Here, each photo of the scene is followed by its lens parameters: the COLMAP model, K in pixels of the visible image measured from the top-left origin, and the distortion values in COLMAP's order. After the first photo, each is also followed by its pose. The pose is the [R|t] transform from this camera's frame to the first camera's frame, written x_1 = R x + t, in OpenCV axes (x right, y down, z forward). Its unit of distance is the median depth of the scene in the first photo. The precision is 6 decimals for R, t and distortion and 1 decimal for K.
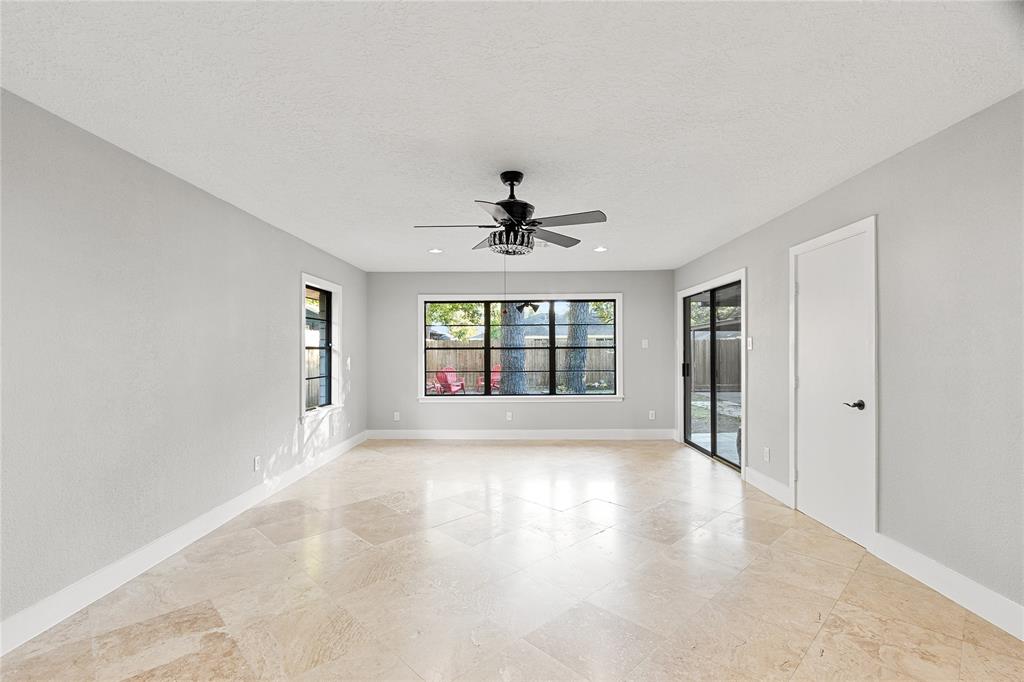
lens RADIAL K [[470.6, 0, 515.2], [0, 470.6, 343.3], [0, 0, 1]] dist [0.003744, -0.001356]
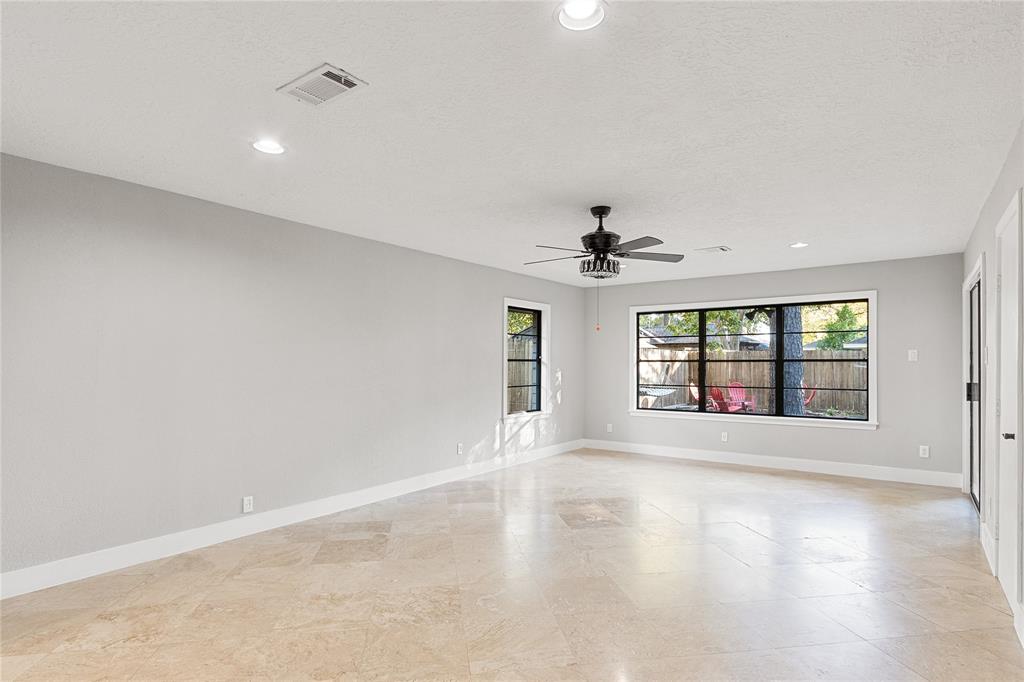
lens RADIAL K [[562.4, 0, 509.3], [0, 562.4, 347.9], [0, 0, 1]] dist [-0.006608, 0.000288]
pose [[0.806133, -0.011092, -0.591630, 0.338034], [0.004686, 0.999913, -0.012362, -0.003504], [0.591715, 0.007193, 0.806115, -0.122748]]
